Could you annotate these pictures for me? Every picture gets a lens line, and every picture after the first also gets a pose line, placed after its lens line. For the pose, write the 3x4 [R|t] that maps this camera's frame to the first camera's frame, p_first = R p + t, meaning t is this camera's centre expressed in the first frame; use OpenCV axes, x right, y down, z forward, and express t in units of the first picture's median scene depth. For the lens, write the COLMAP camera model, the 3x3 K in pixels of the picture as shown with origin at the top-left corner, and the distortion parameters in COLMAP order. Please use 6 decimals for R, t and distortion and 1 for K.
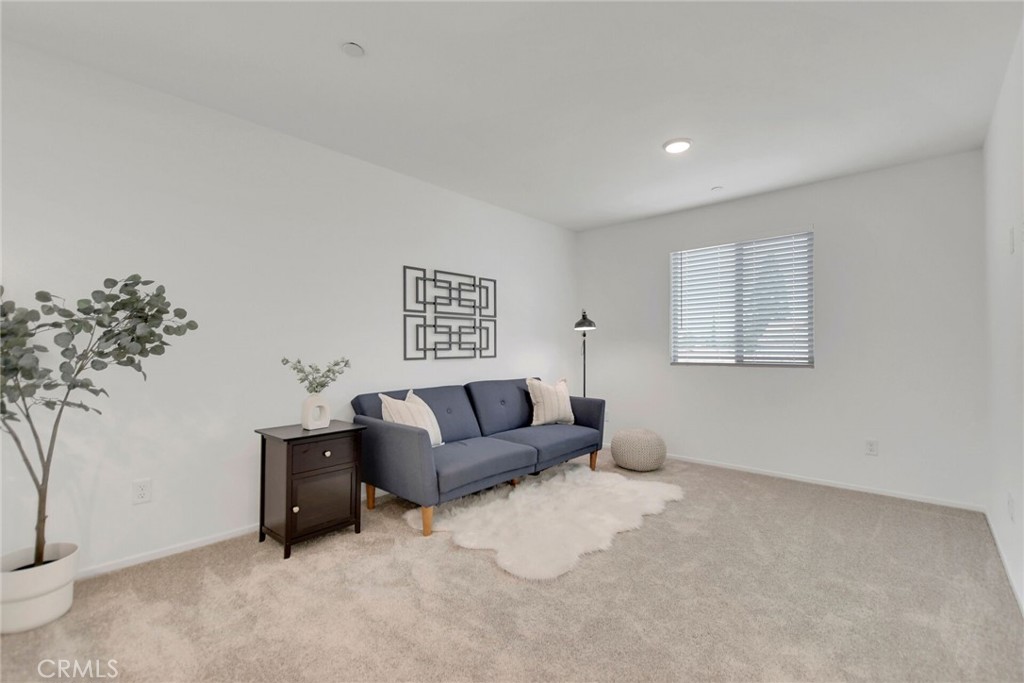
lens RADIAL K [[444.6, 0, 510.9], [0, 444.6, 346.4], [0, 0, 1]] dist [-0.004492, -0.000372]
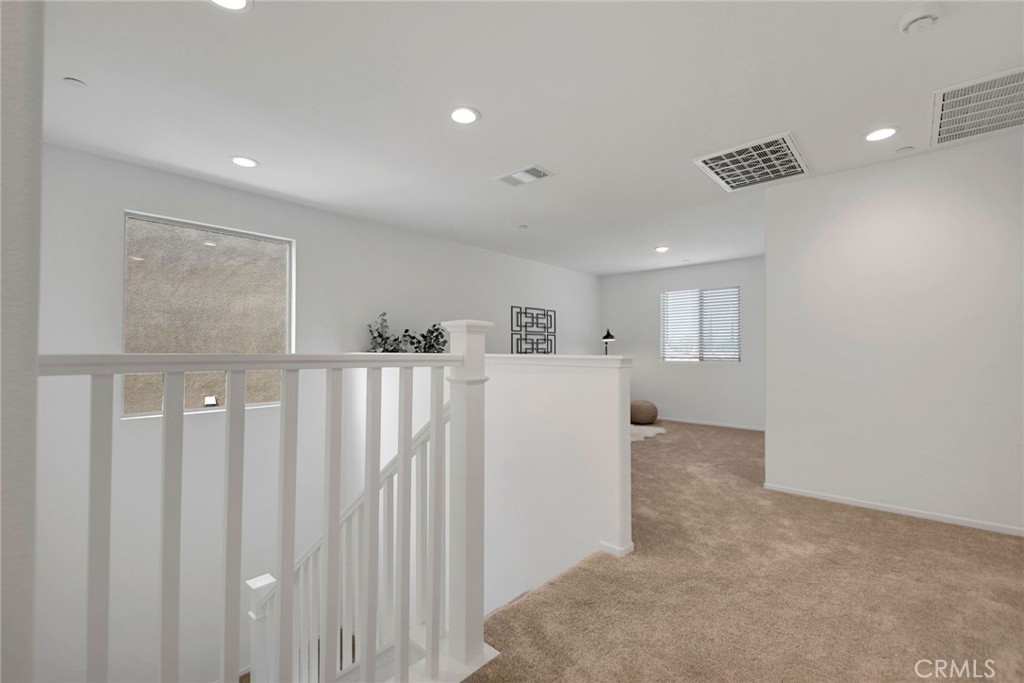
lens RADIAL K [[444.6, 0, 512.8], [0, 444.6, 340.2], [0, 0, 1]] dist [-0.004492, -0.000372]
pose [[0.999950, 0.004466, 0.008979, -0.225701], [-0.004304, 0.999830, -0.017956, -0.009475], [-0.009057, 0.017917, 0.999798, -0.715748]]
